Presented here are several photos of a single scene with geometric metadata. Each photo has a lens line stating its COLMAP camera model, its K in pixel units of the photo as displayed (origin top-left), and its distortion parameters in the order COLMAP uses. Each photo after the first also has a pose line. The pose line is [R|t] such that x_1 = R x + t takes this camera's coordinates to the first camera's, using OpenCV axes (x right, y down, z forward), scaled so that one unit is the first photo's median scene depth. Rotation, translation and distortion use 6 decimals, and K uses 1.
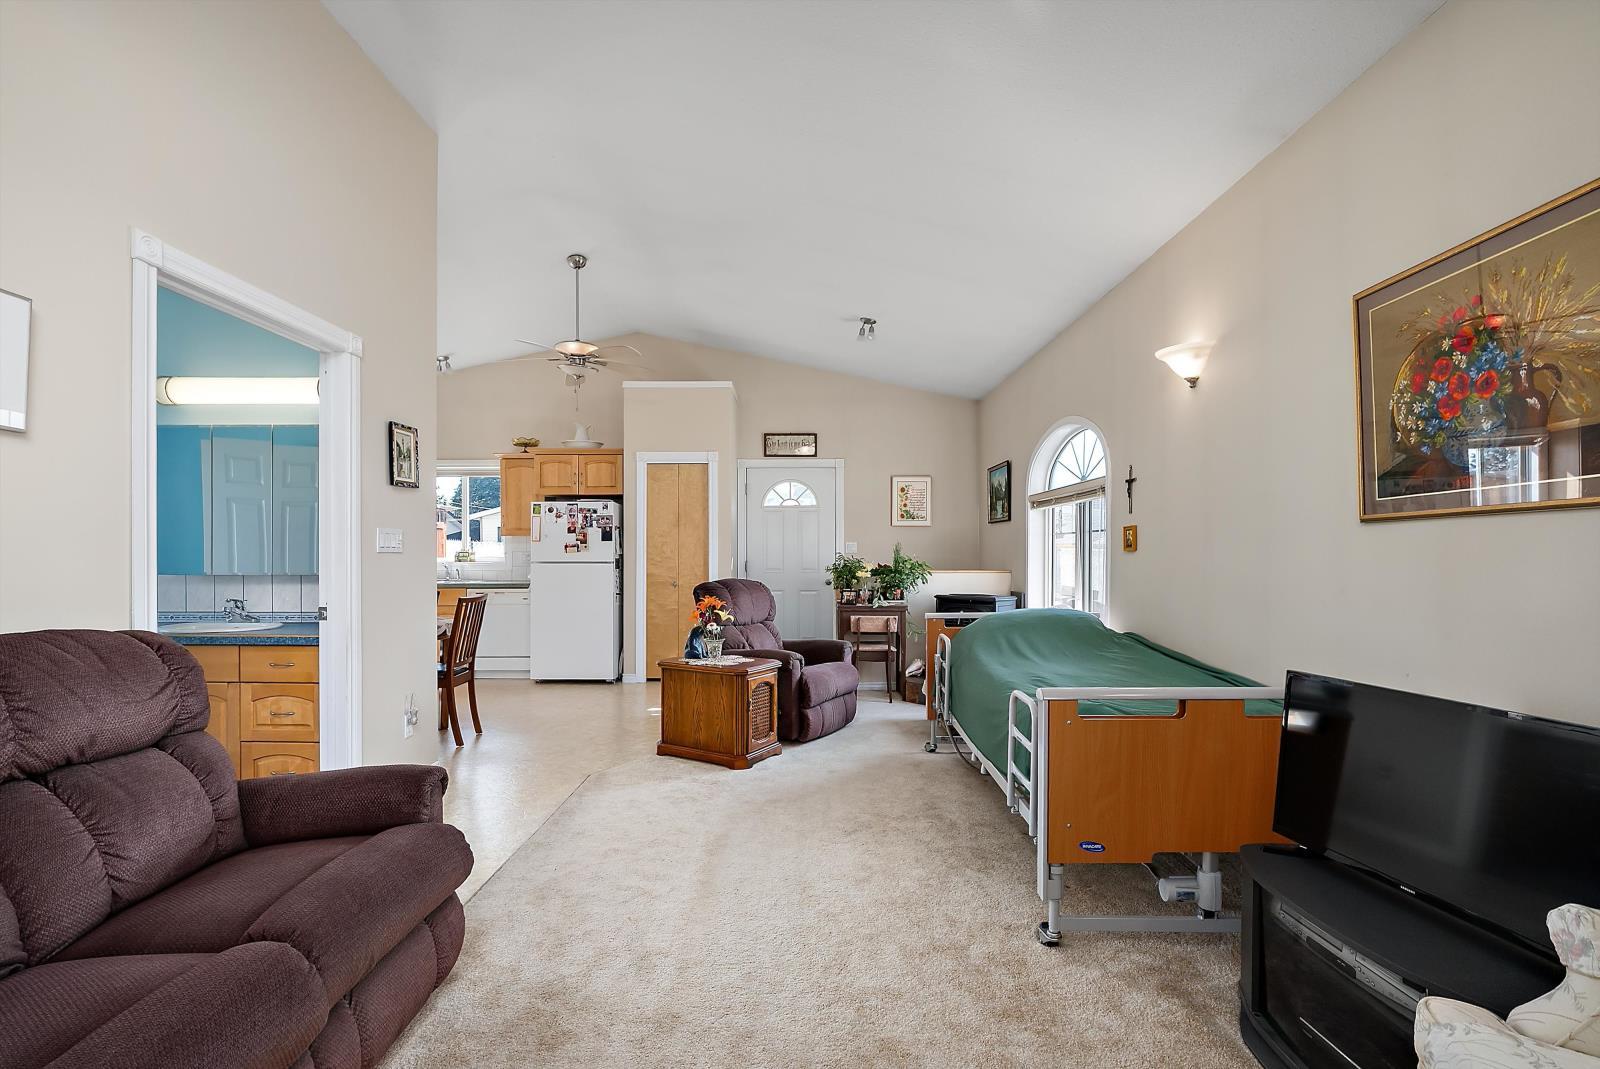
lens RADIAL K [[731.3, 0, 793.8], [0, 731.3, 550.6], [0, 0, 1]] dist [-0.009766, 0.000043]
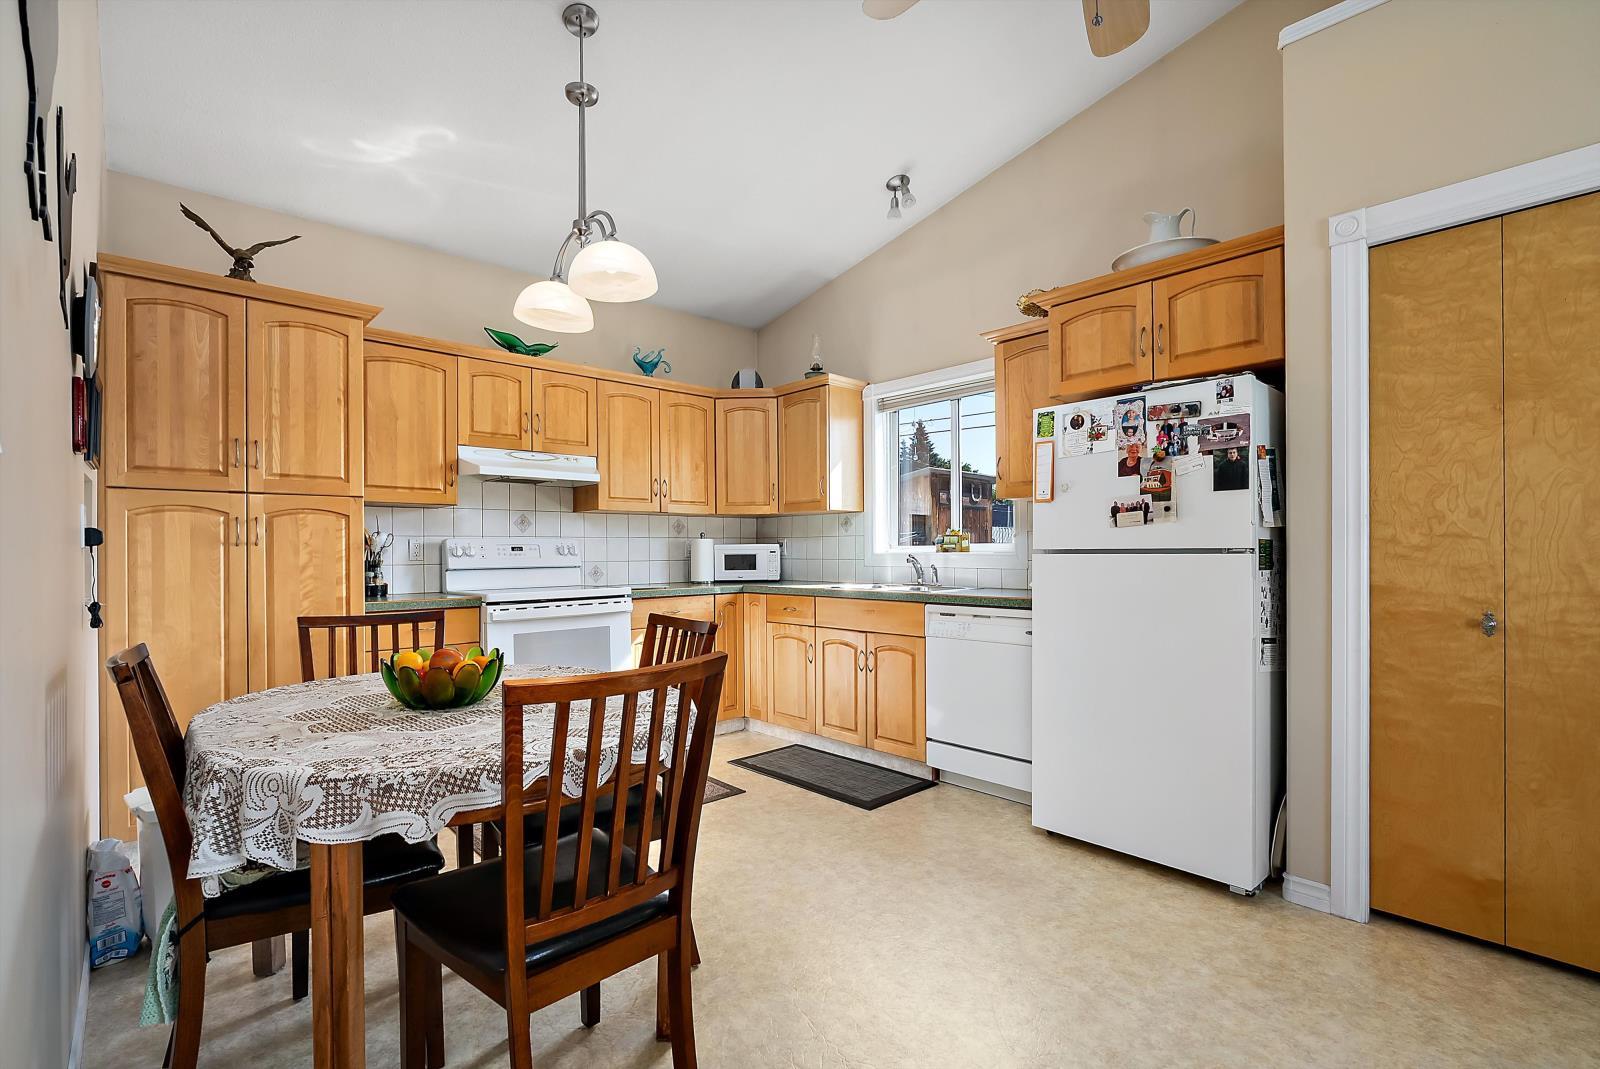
lens RADIAL K [[731.3, 0, 793.3], [0, 731.3, 546.8], [0, 0, 1]] dist [-0.009766, 0.000043]
pose [[0.679151, -0.004191, -0.733987, -0.140917], [0.009394, 0.999951, 0.002982, 0.011192], [0.733939, -0.008920, 0.679157, 0.603293]]
